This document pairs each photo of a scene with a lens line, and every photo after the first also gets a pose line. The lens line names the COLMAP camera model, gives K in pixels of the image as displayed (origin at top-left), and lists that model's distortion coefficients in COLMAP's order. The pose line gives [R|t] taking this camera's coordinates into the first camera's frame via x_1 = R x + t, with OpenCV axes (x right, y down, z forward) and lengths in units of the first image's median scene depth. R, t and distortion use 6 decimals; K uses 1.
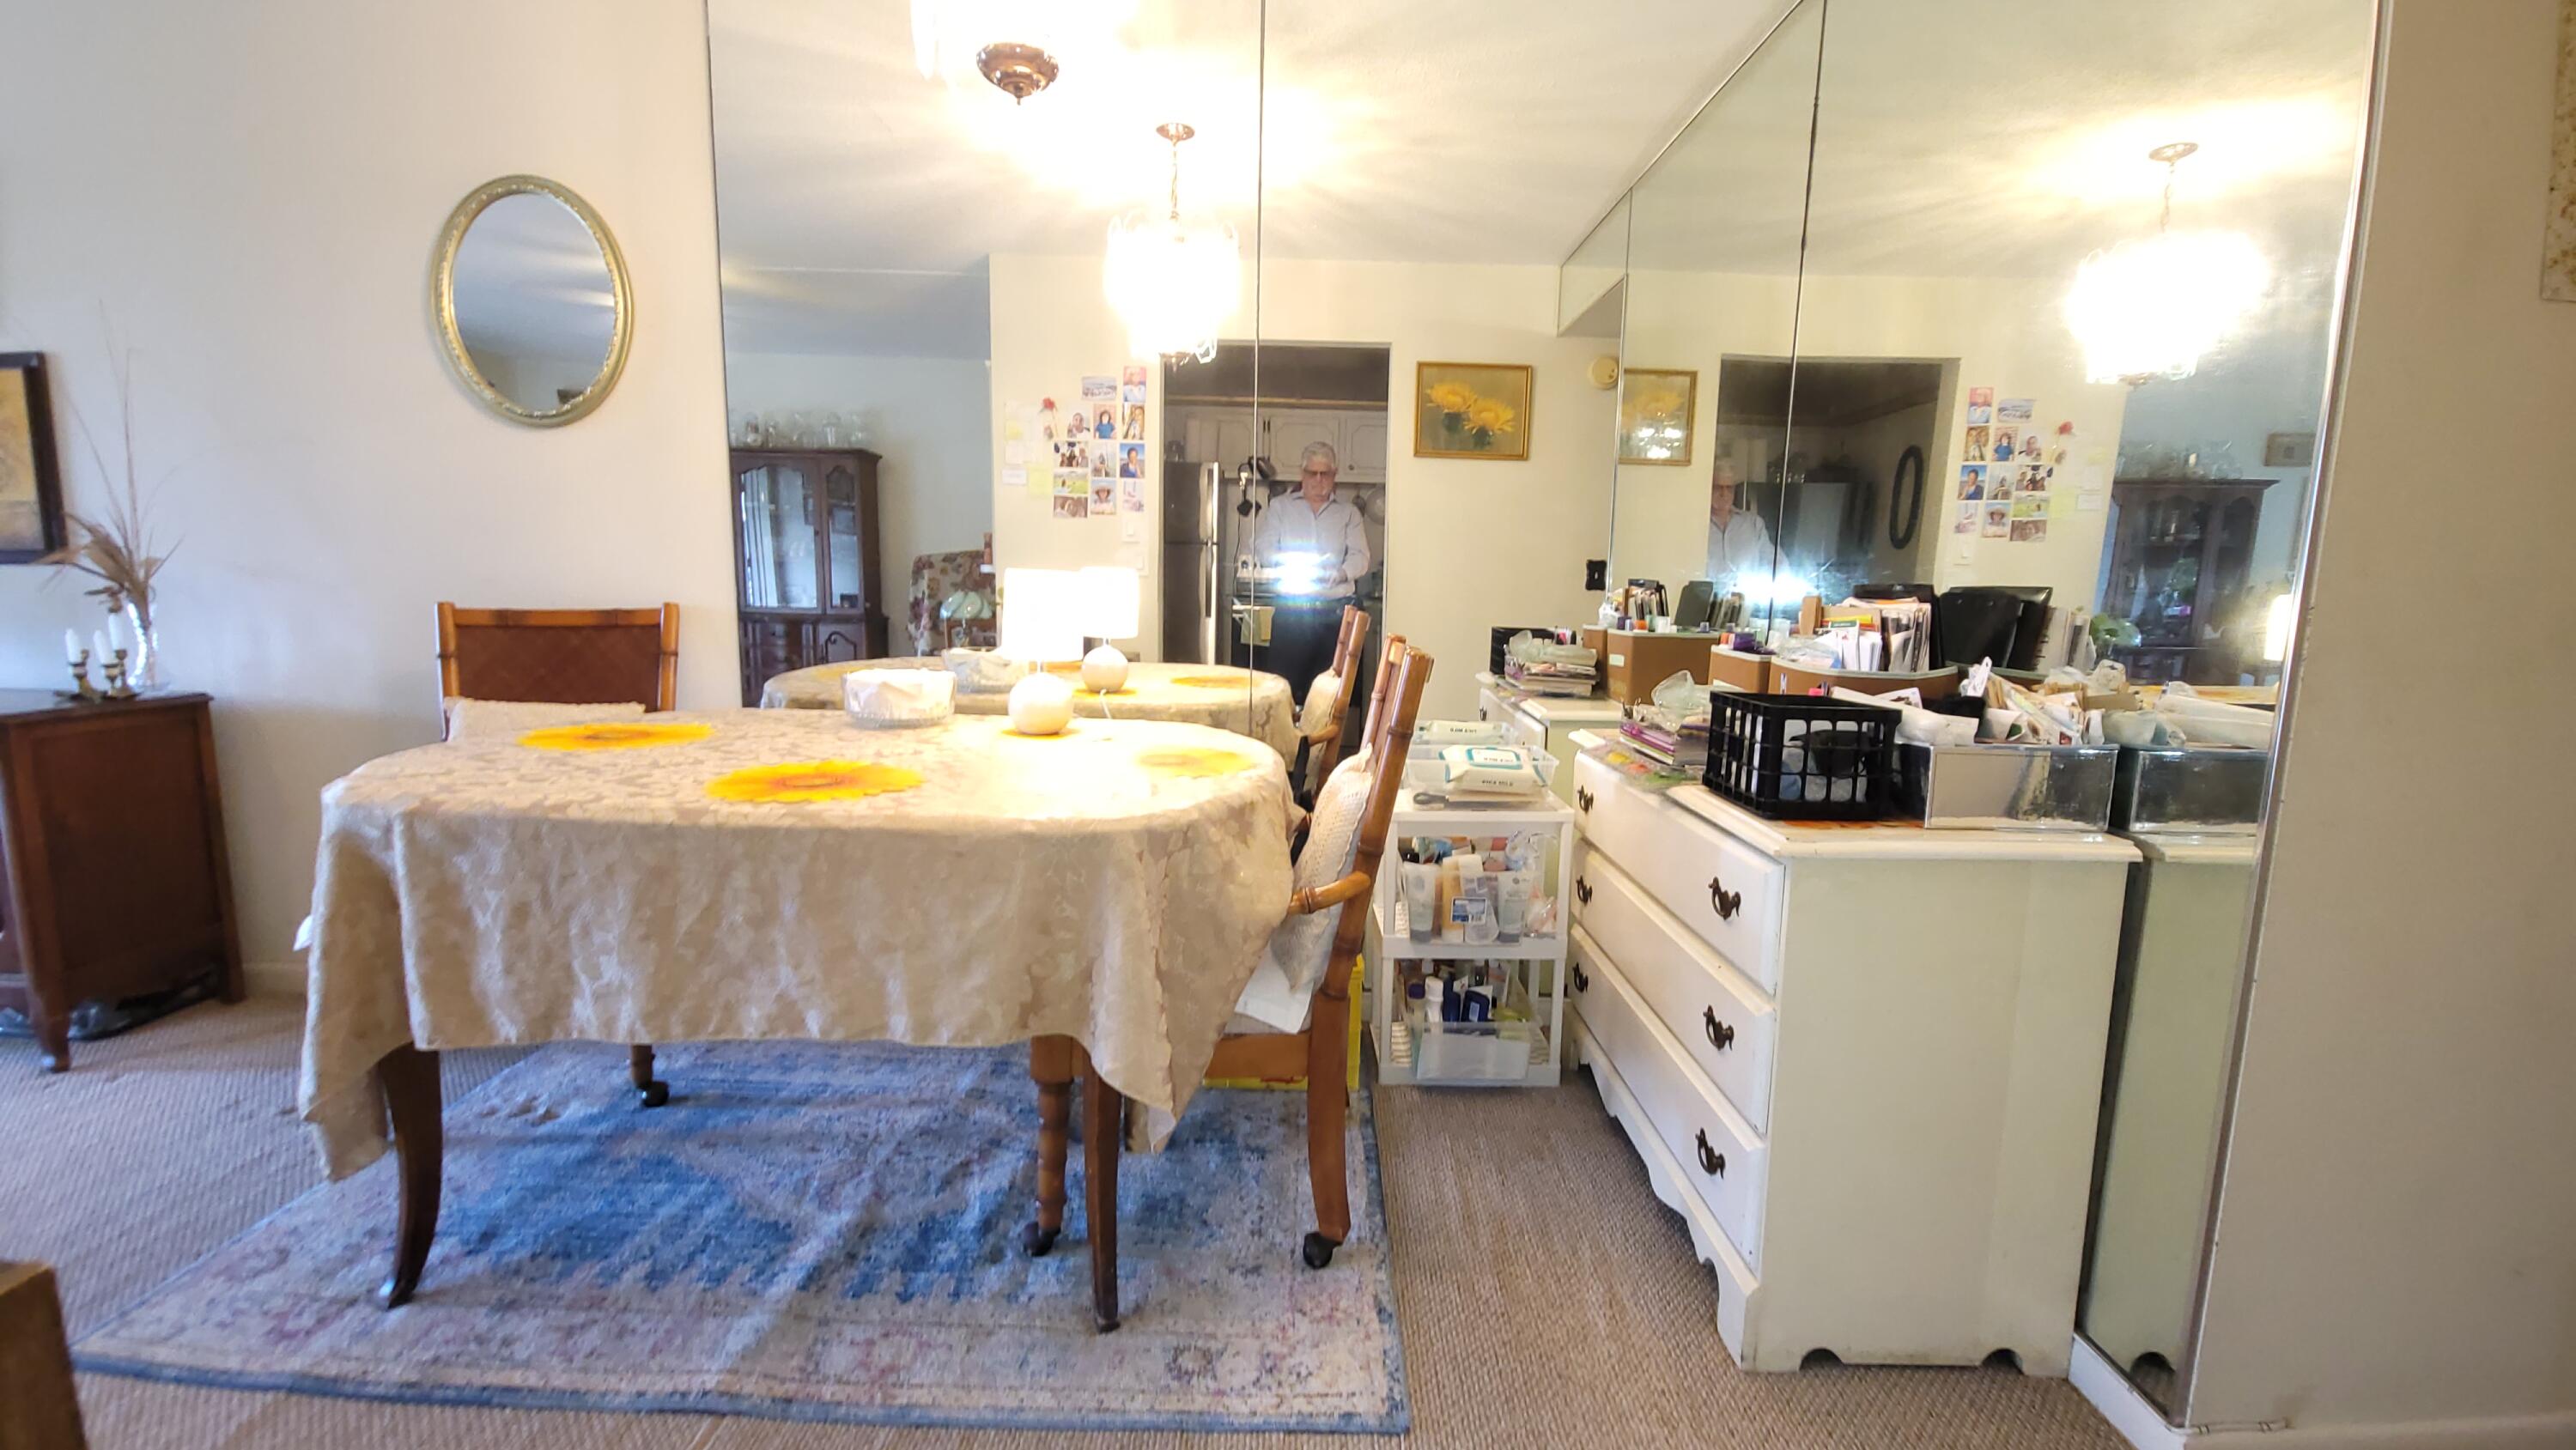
lens RADIAL K [[1051.4, 0, 1289.1], [0, 1051.4, 715.7], [0, 0, 1]] dist [0.002227, -0.004969]
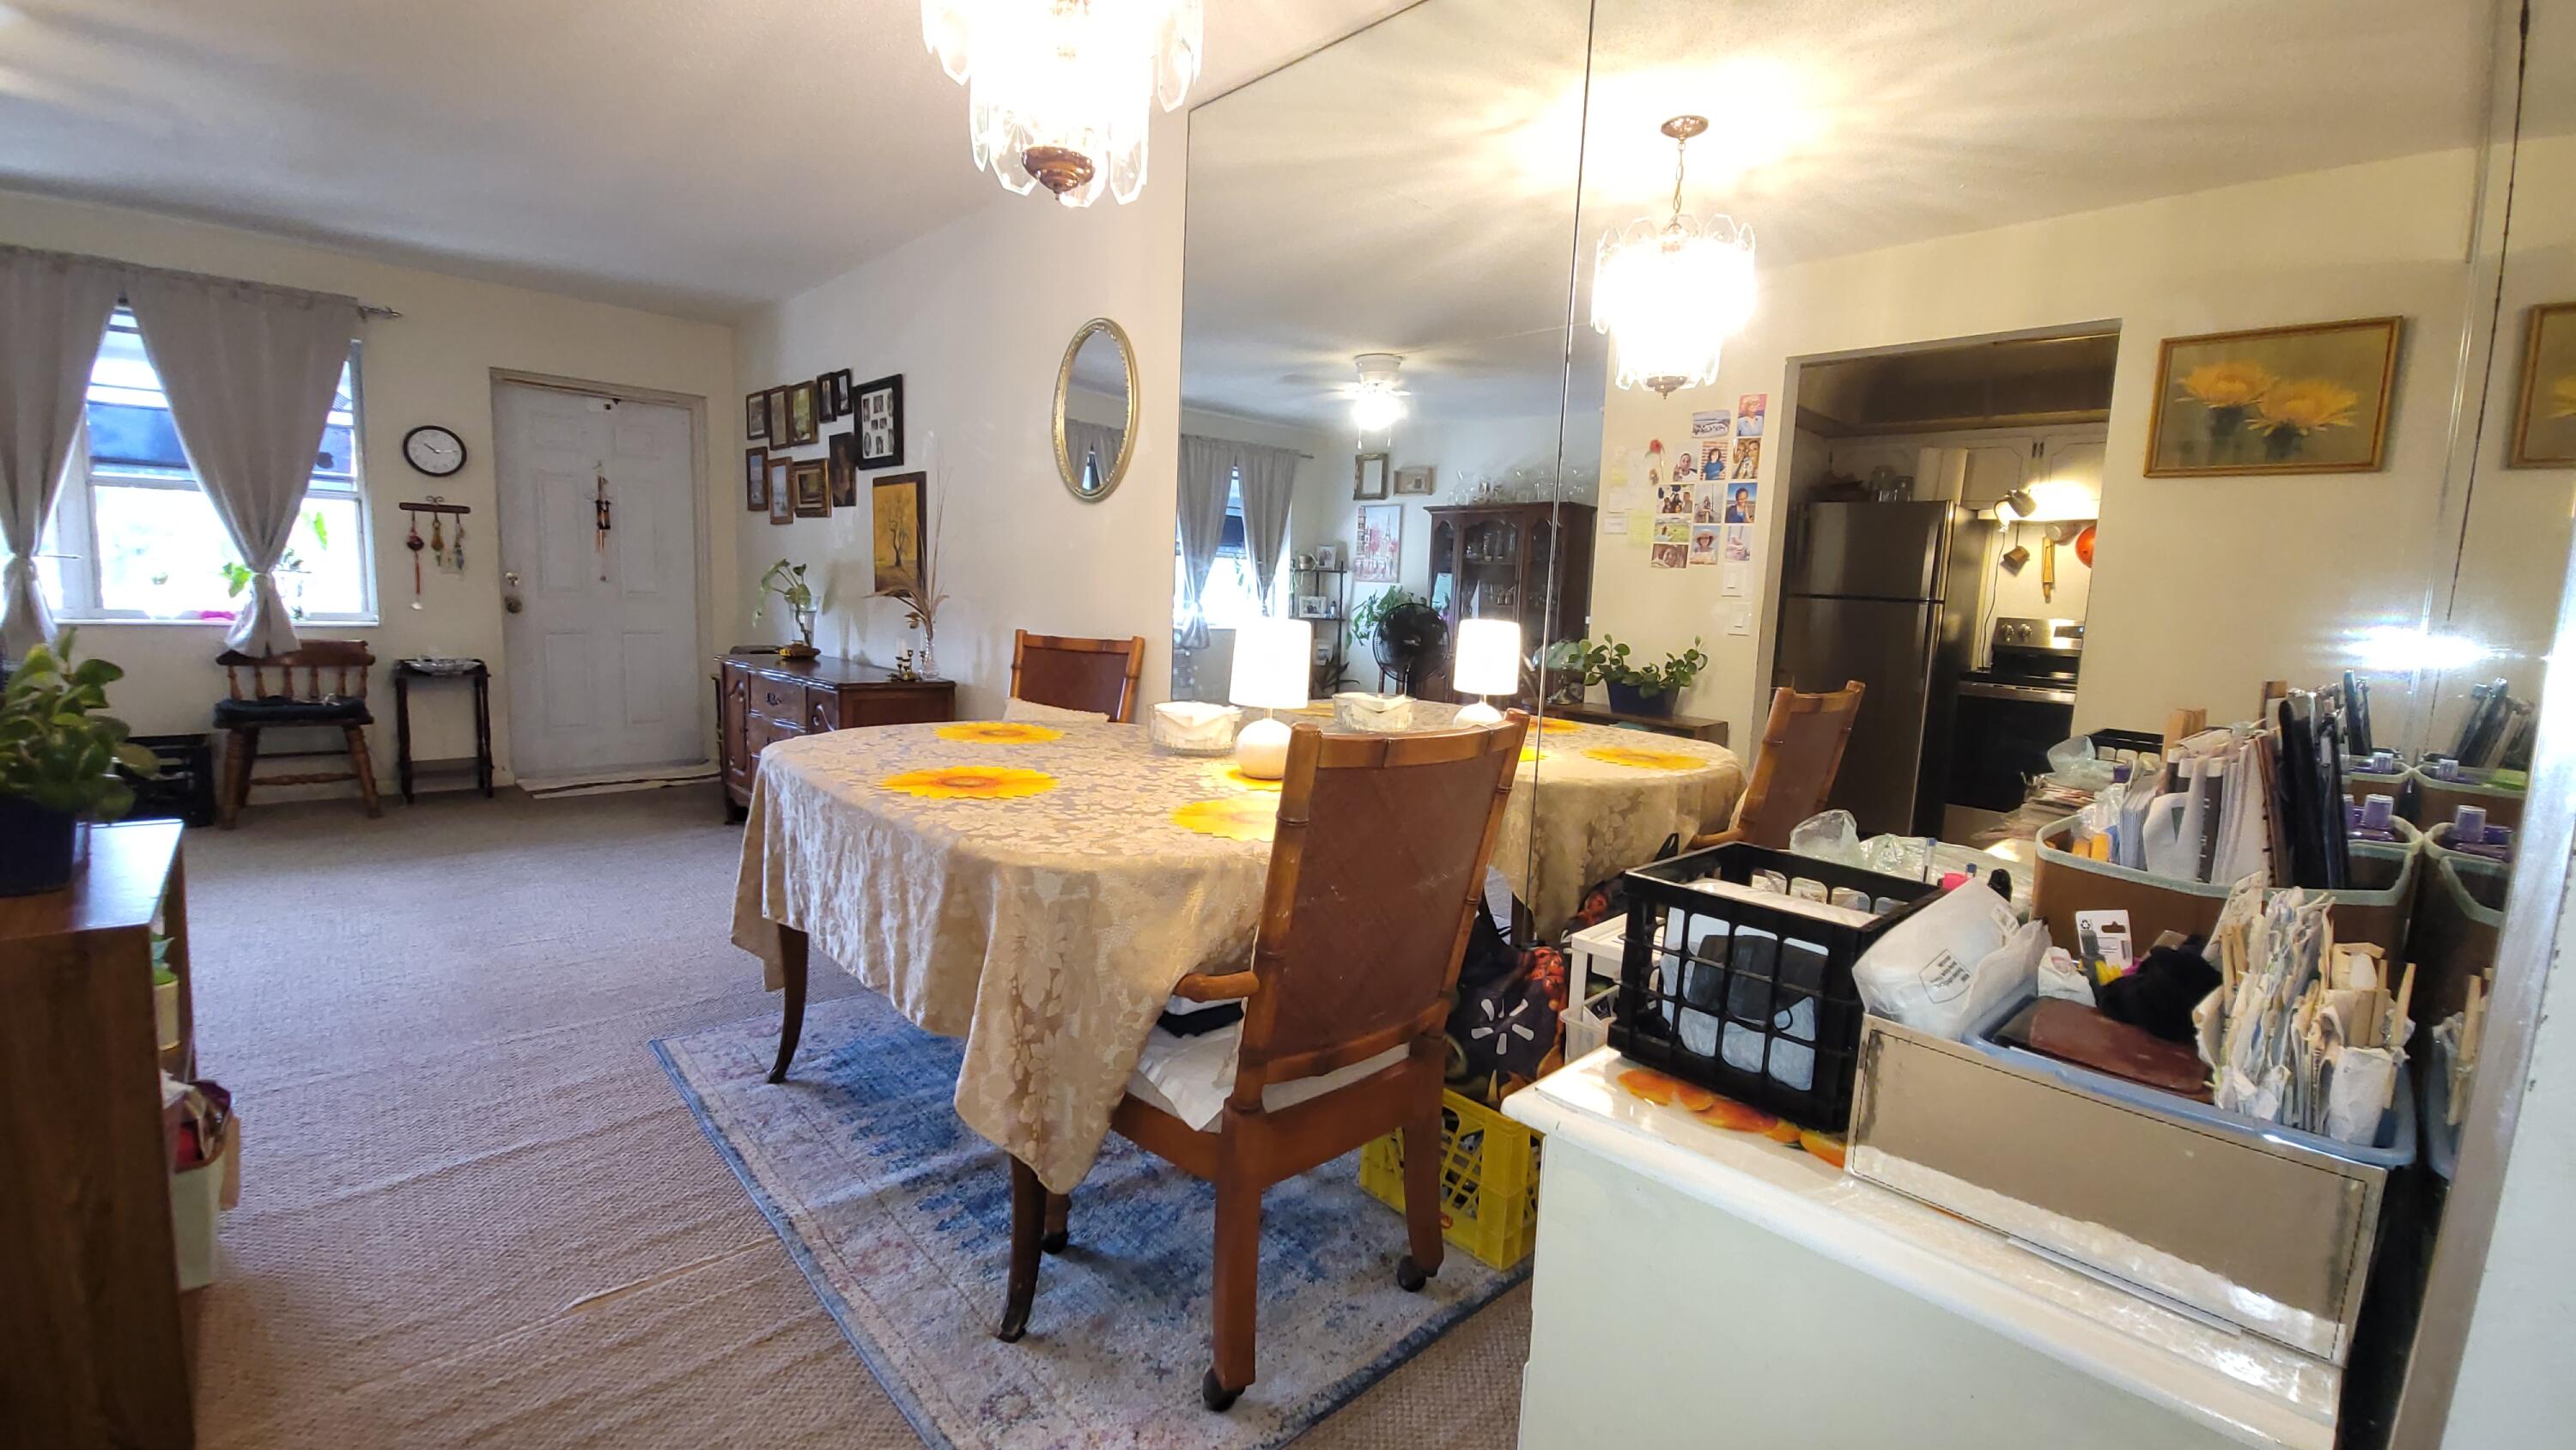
lens RADIAL K [[1051.4, 0, 1286.5], [0, 1051.4, 720.0], [0, 0, 1]] dist [0.002227, -0.004969]
pose [[0.694962, 0.097967, -0.712341, 0.435187], [-0.128924, 0.991598, 0.010593, -0.044986], [0.707394, 0.084476, 0.701753, 0.254124]]
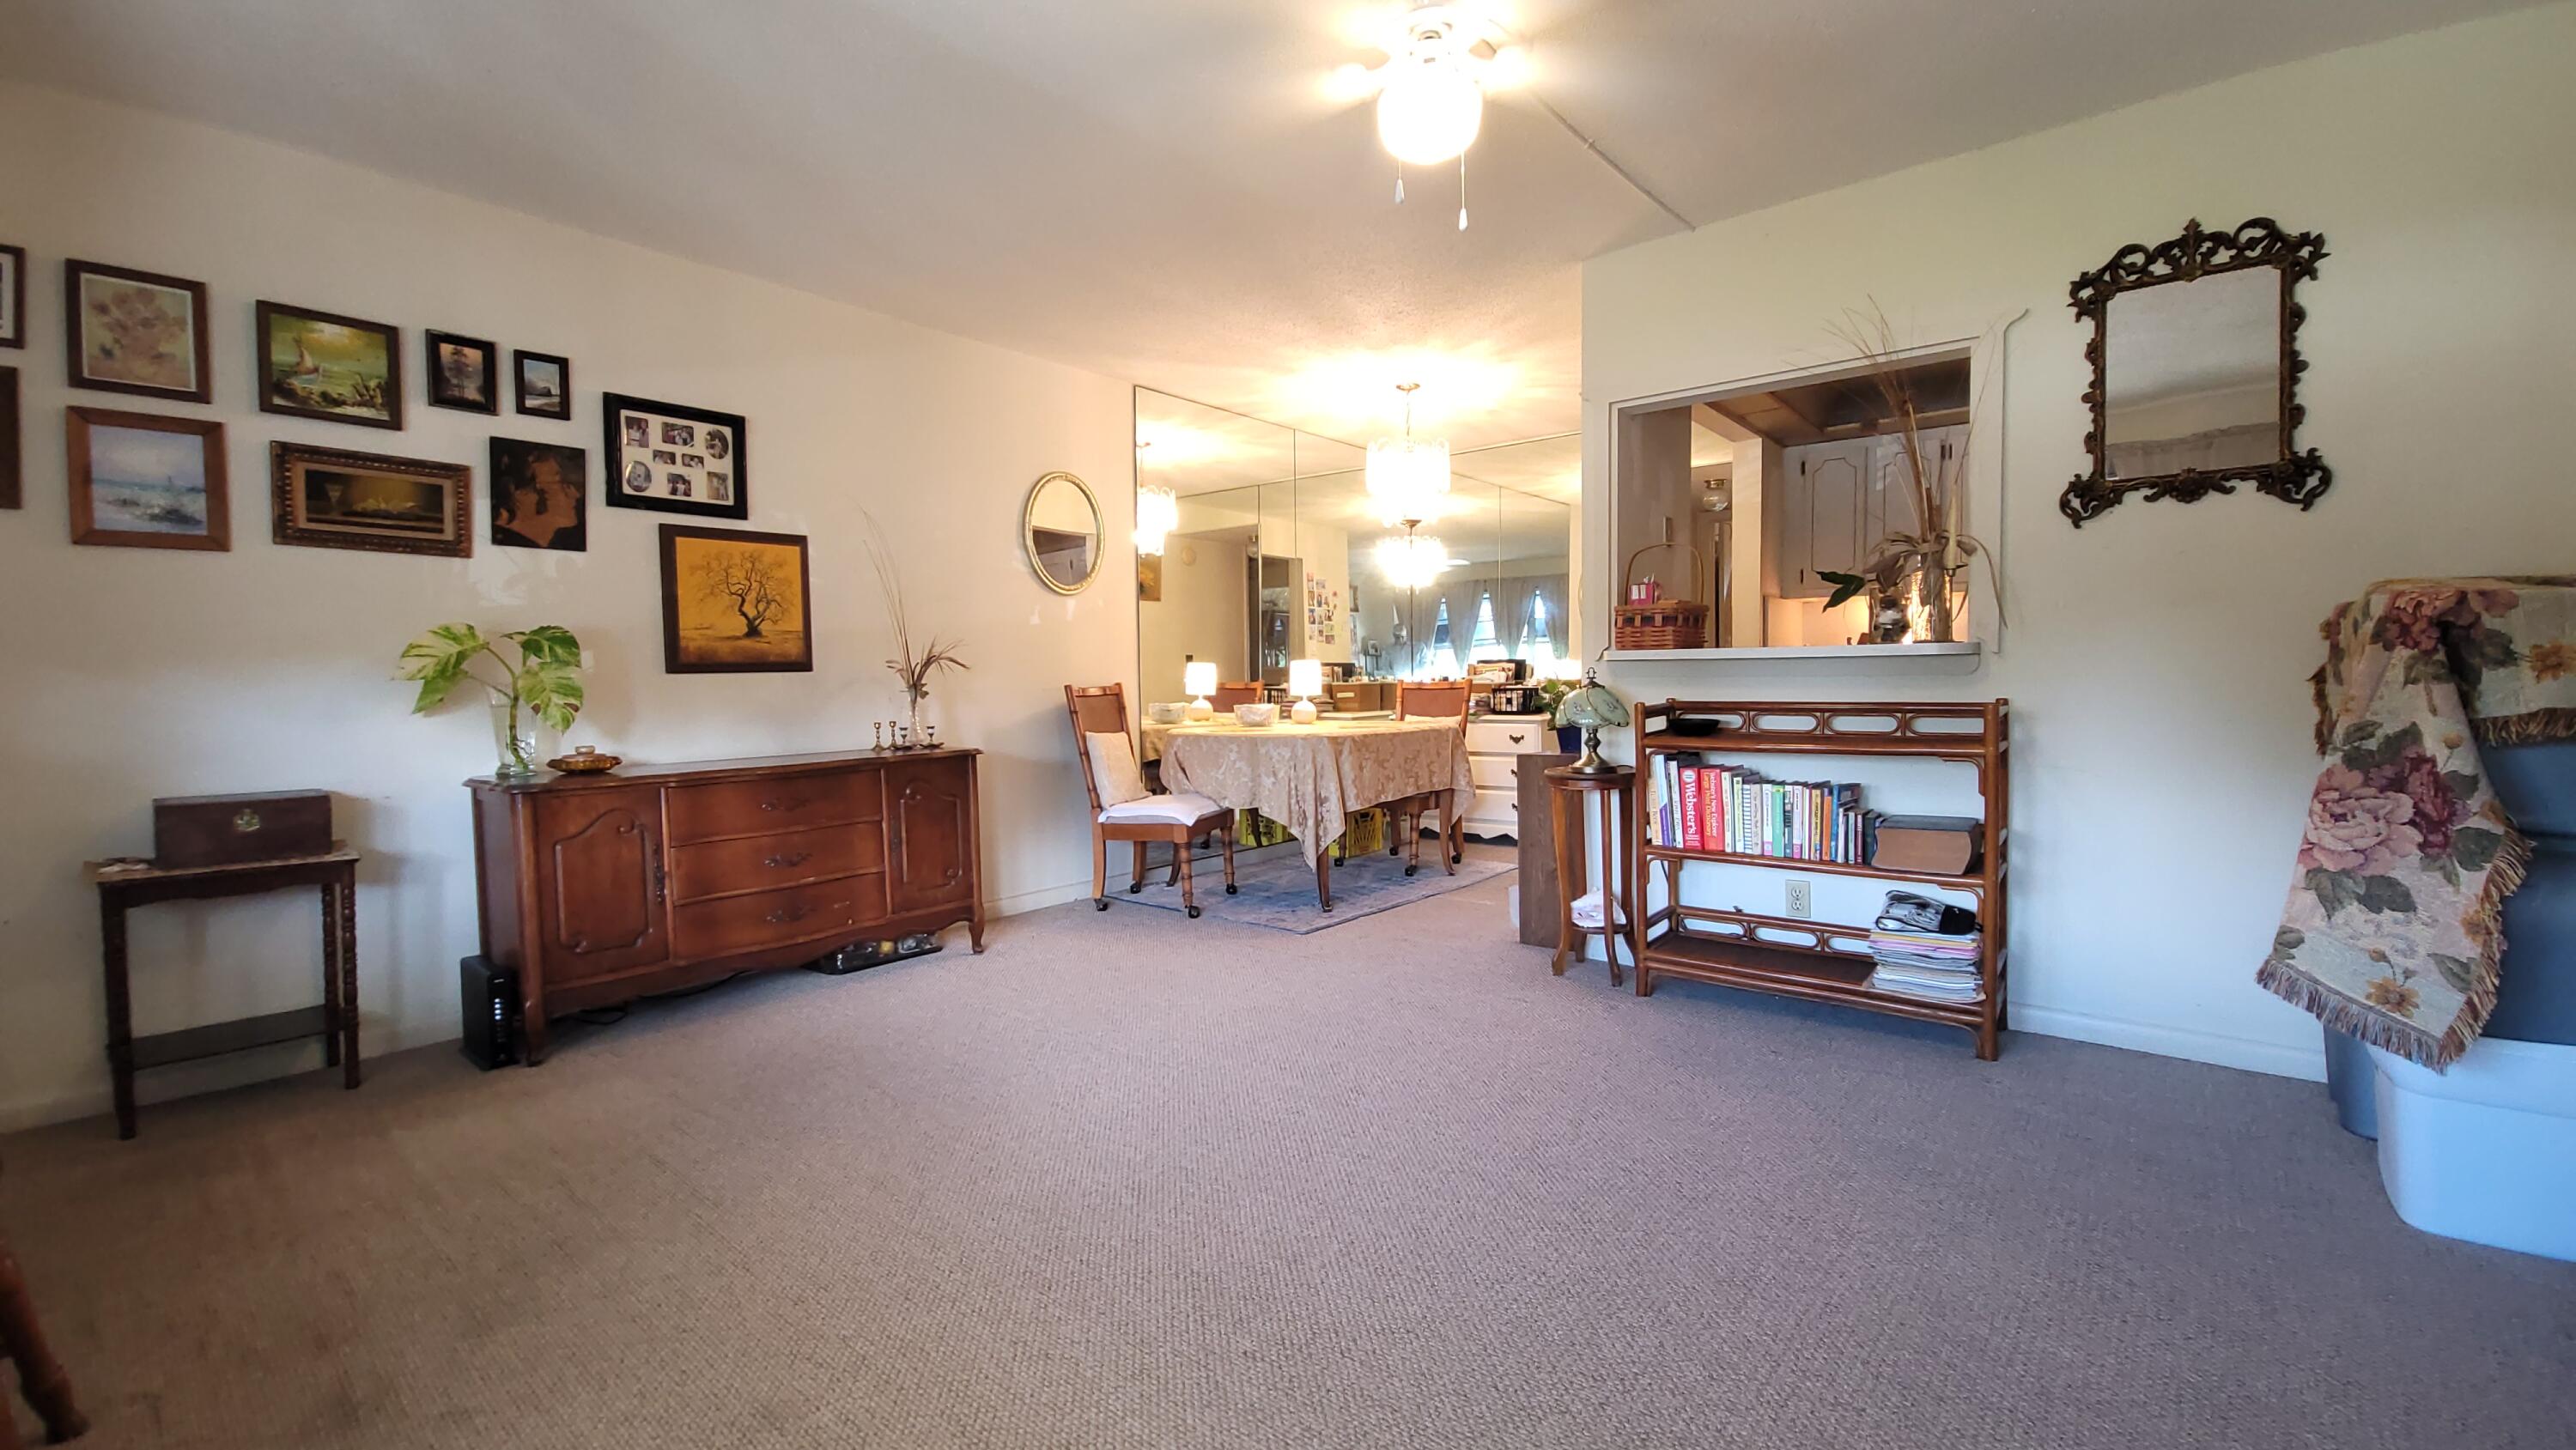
lens RADIAL K [[1051.4, 0, 1289.2], [0, 1051.4, 719.7], [0, 0, 1]] dist [0.002227, -0.004969]
pose [[0.623116, -0.062162, 0.779655, -1.974722], [0.129621, 0.991259, -0.024563, 0.056434], [-0.771314, 0.116365, 0.625727, -0.506865]]
